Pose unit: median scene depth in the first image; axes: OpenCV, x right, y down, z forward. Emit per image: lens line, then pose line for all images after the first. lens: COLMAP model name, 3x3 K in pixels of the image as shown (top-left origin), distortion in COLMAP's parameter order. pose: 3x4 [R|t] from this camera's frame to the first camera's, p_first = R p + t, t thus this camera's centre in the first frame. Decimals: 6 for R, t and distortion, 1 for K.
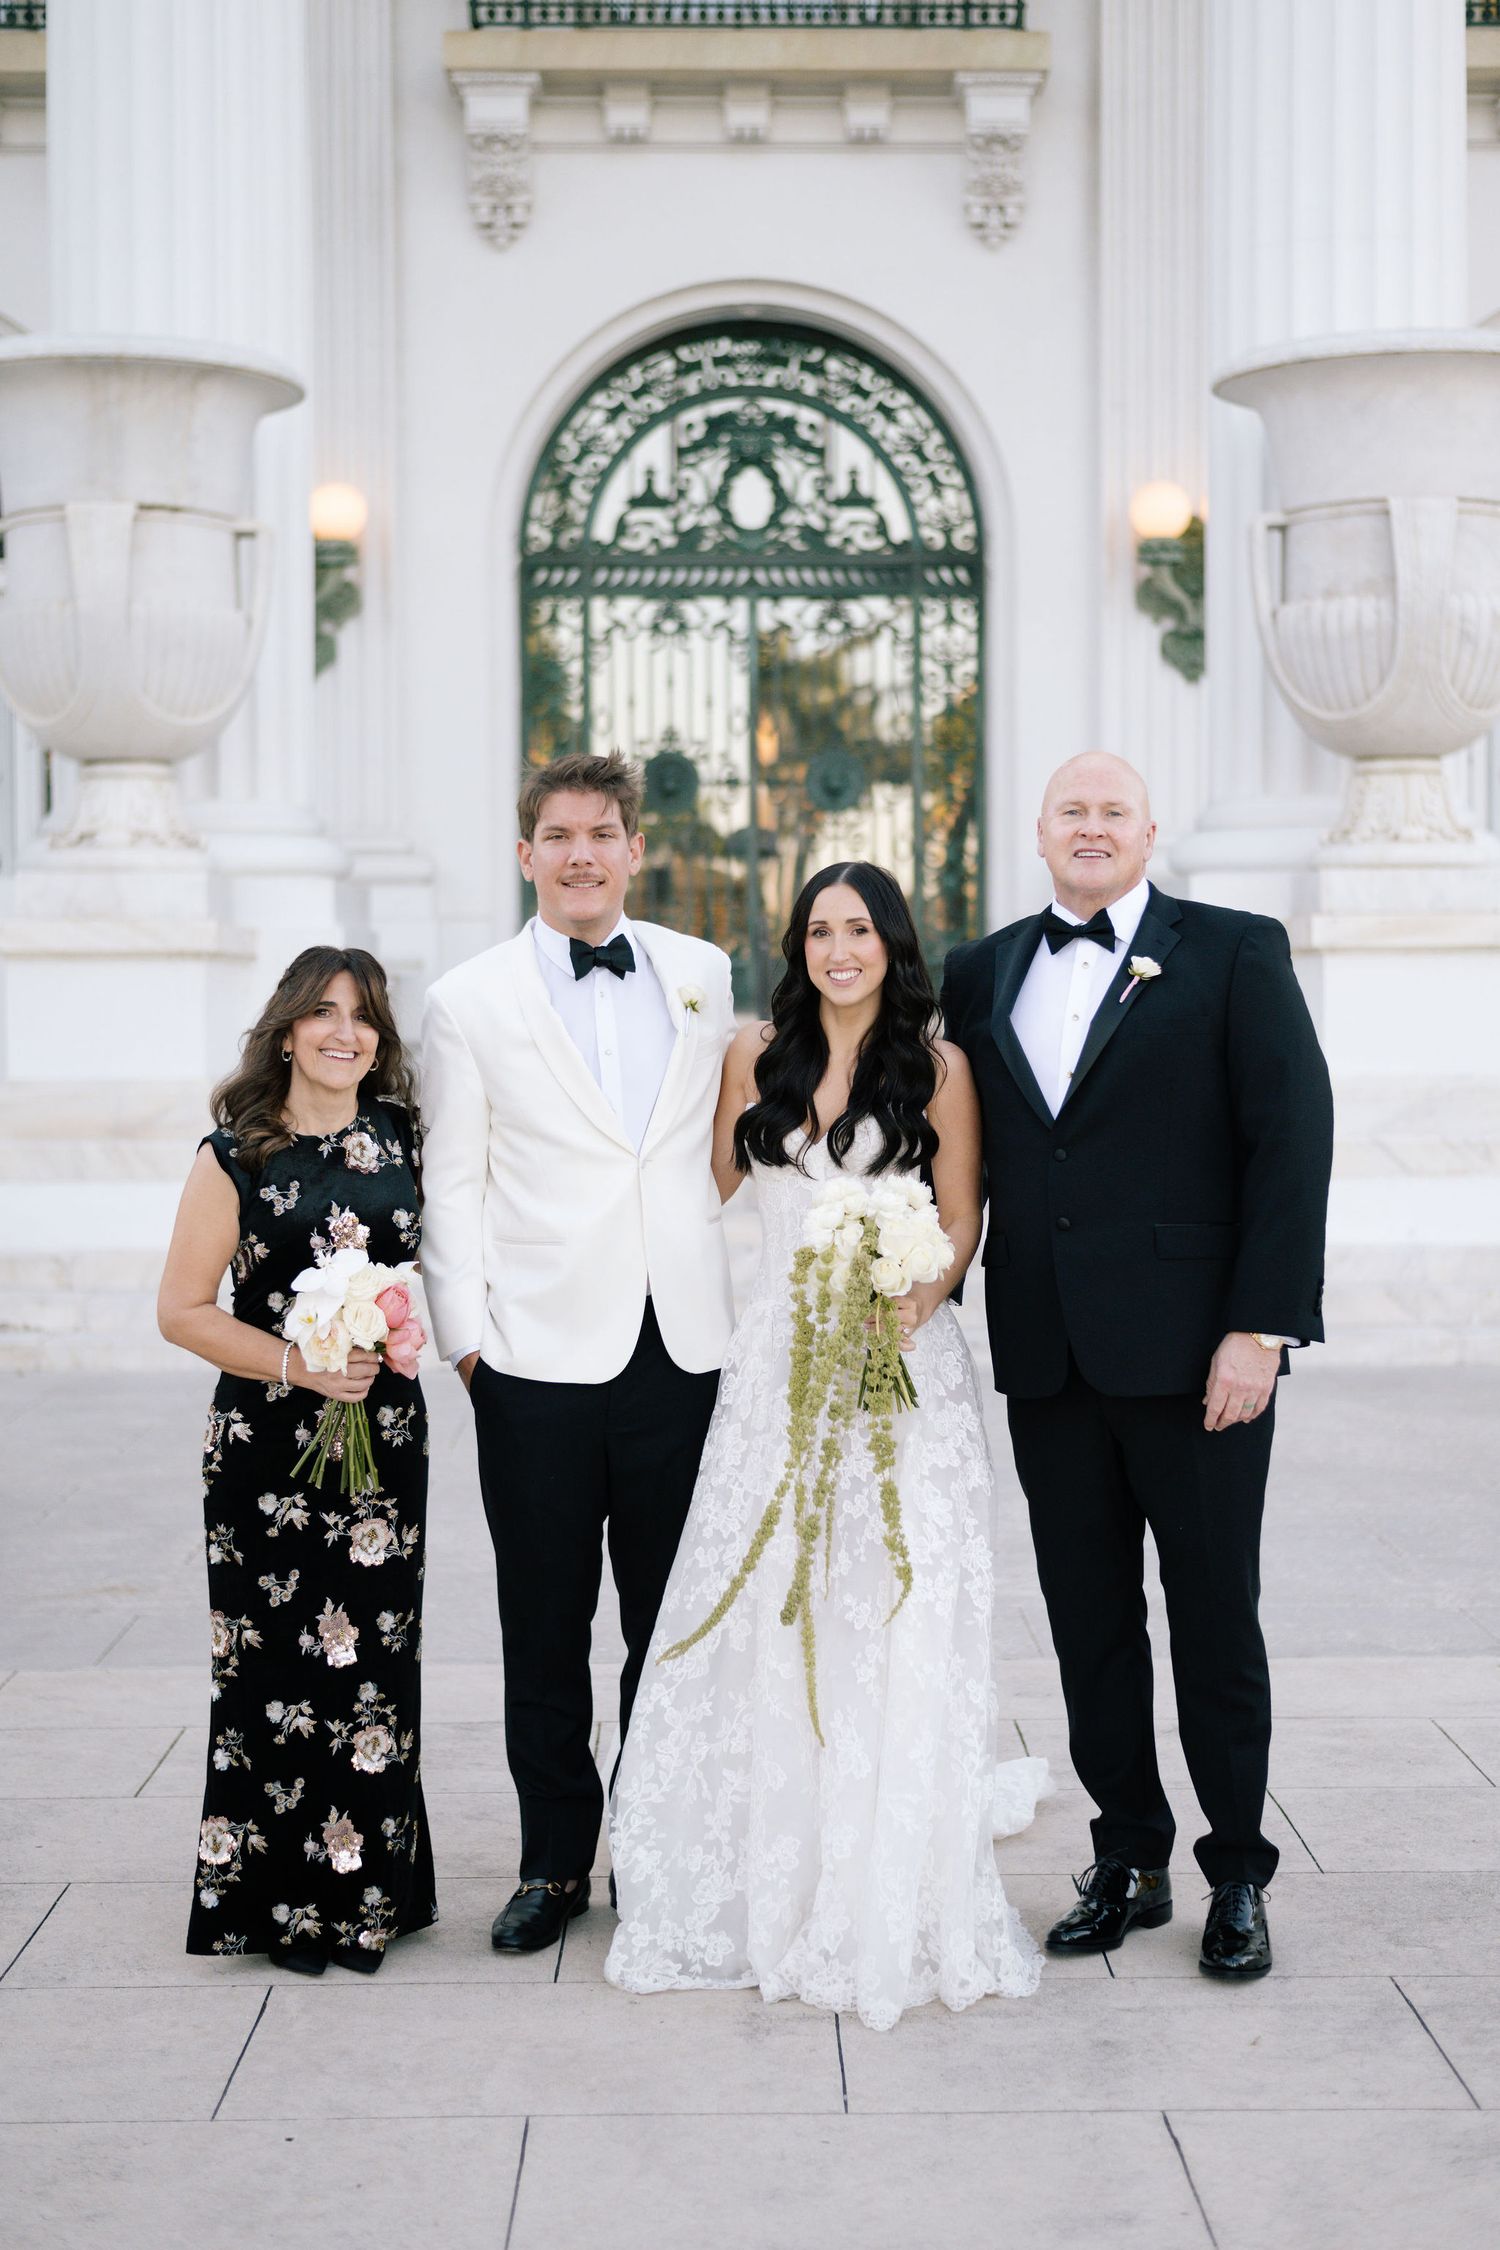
lens RADIAL K [[3315.9, 0, 755.5], [0, 3315.9, 1069.8], [0, 0, 1]] dist [-0.000967, -0.010828]
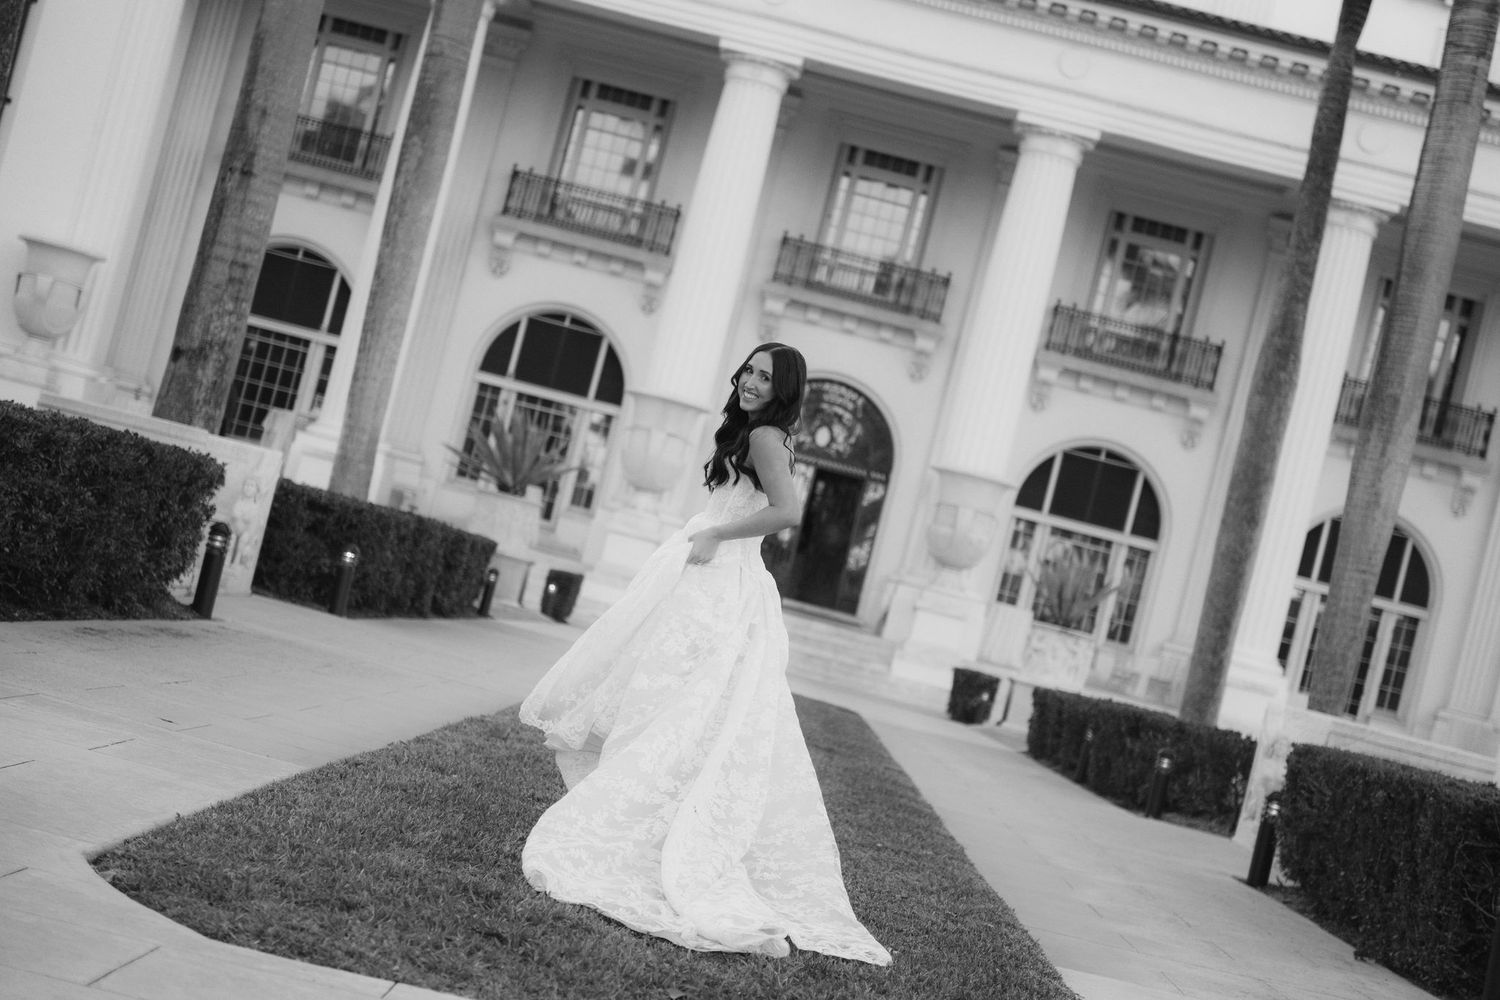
lens RADIAL K [[2984.3, 0, 750.0], [0, 2984.3, 500.0], [0, 0, 1]] dist [-0.004500, -0.077550]
pose [[0.968447, 0.247656, -0.027855, 0.026100], [-0.249003, 0.966191, -0.066878, 0.090898], [0.010350, 0.071703, 0.997372, -1.841082]]
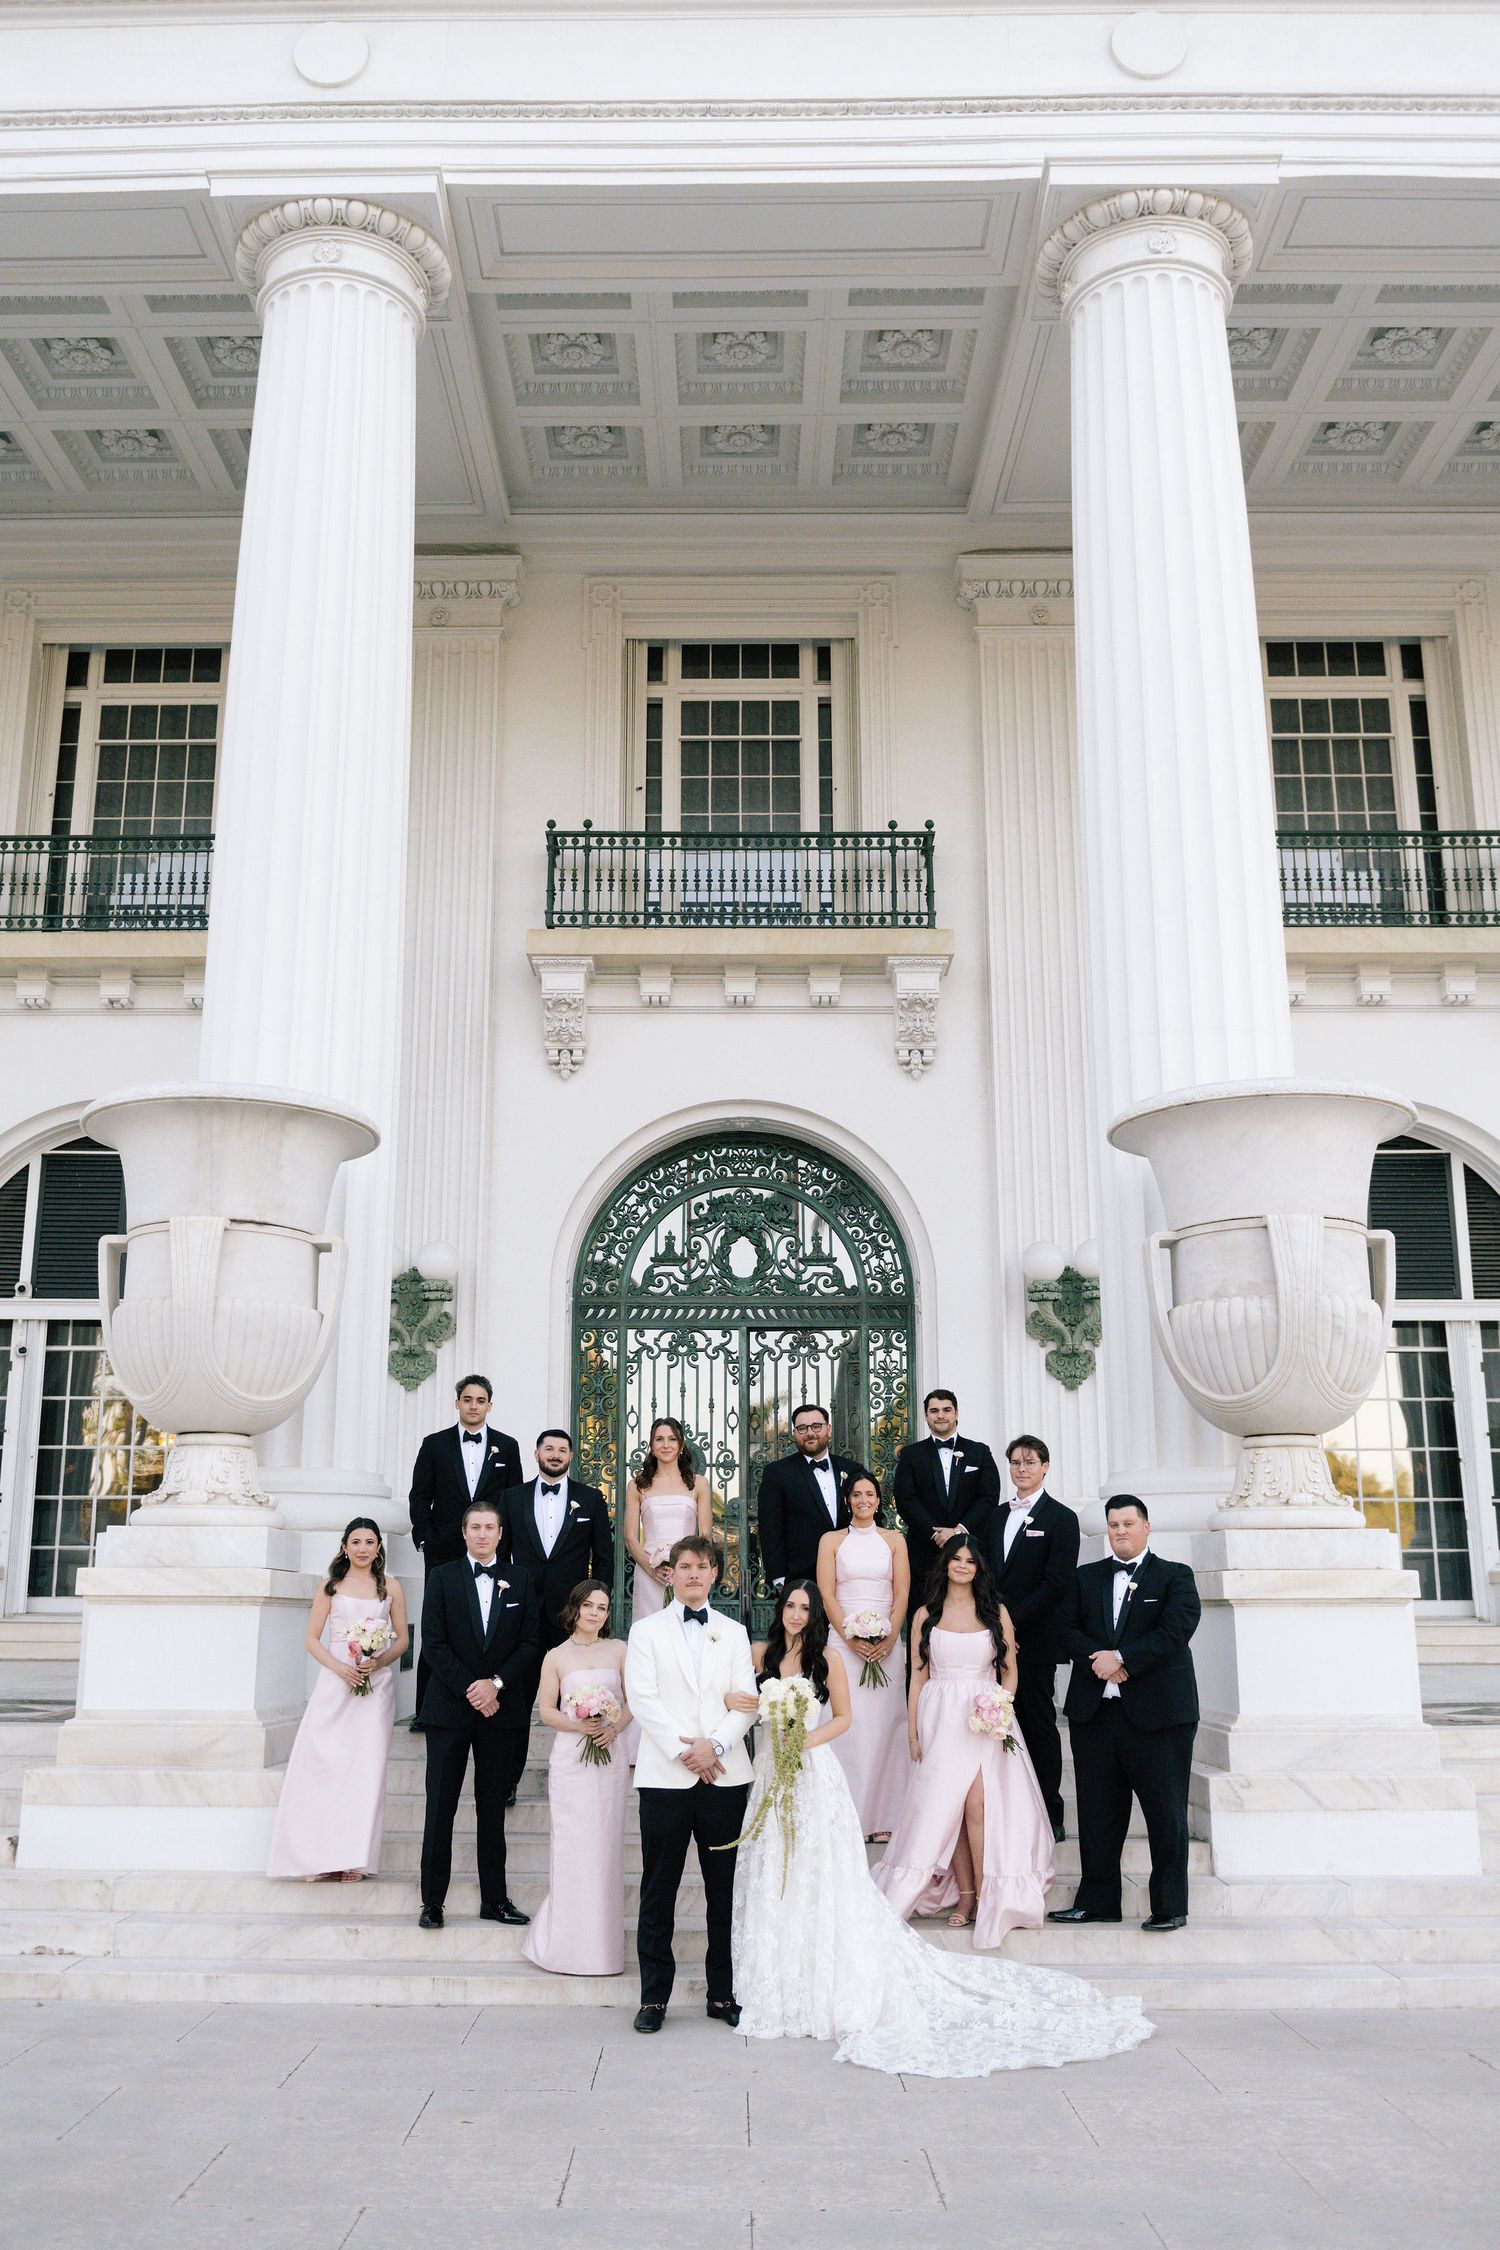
lens RADIAL K [[1967.1, 0, 710.0], [0, 1967.1, 1111.8], [0, 0, 1]] dist [-0.019092, -0.016077]
pose [[0.999721, 0.000674, -0.023611, 0.004507], [-0.006997, 0.963171, -0.268800, -0.010703], [0.022560, 0.268890, 0.962907, 0.202743]]
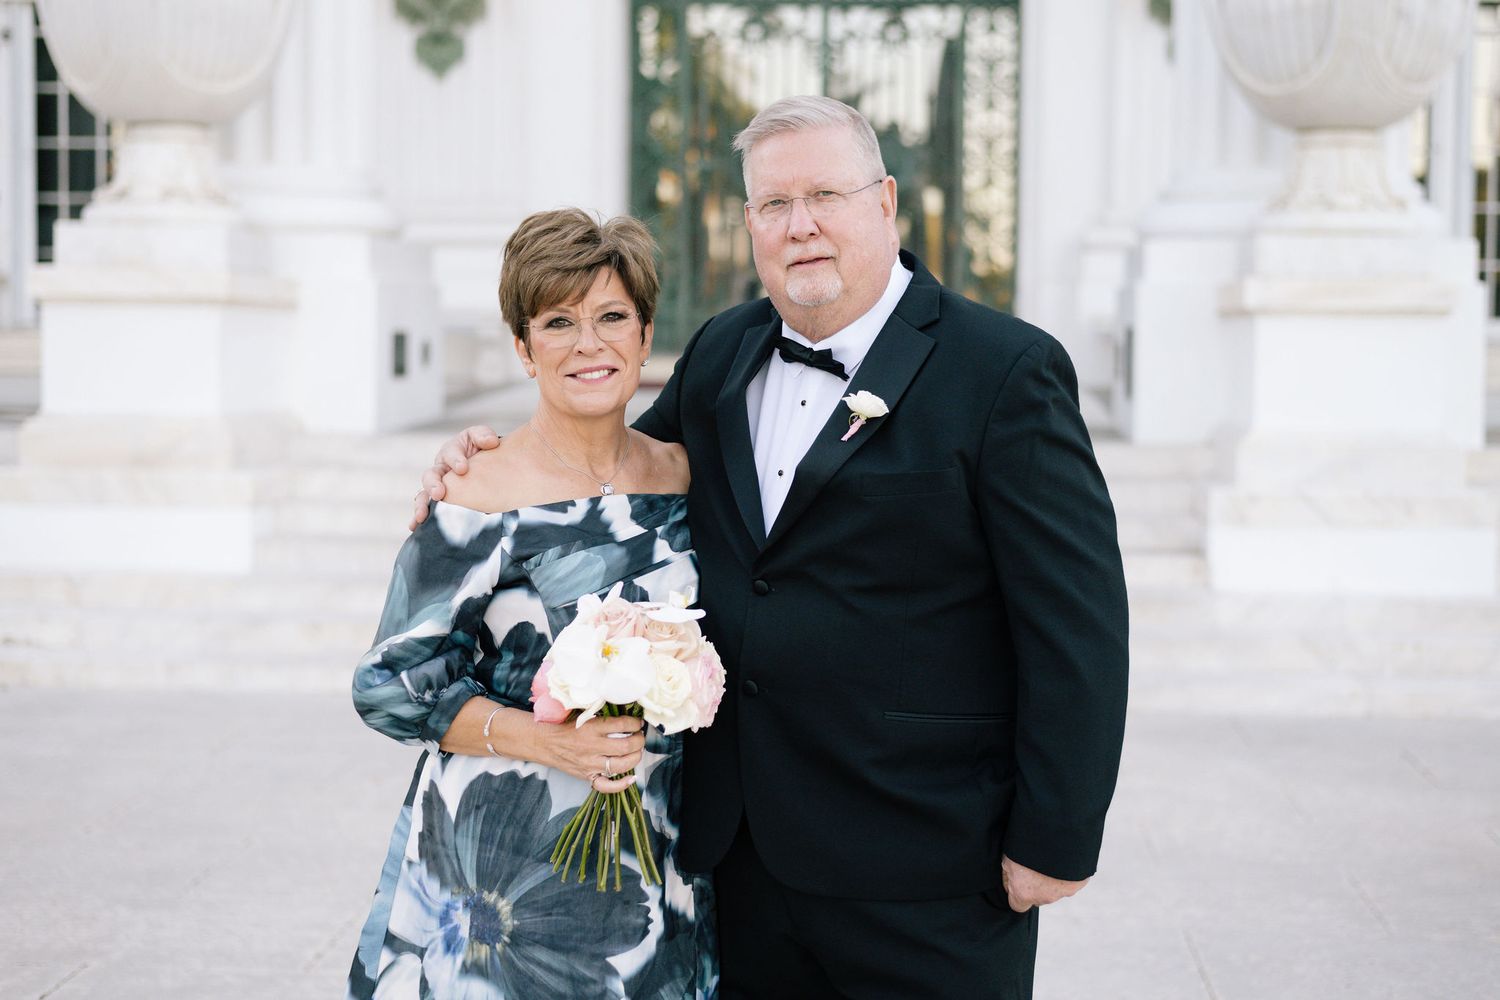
lens RADIAL K [[2387.0, 0, 756.6], [0, 2387.0, 440.2], [0, 0, 1]] dist [-0.005771, 0.079618]
pose [[0.996017, 0.018782, -0.087164, 0.054279], [-0.017139, 0.999662, 0.019552, -0.004934], [0.087502, -0.017980, 0.996002, 0.155906]]
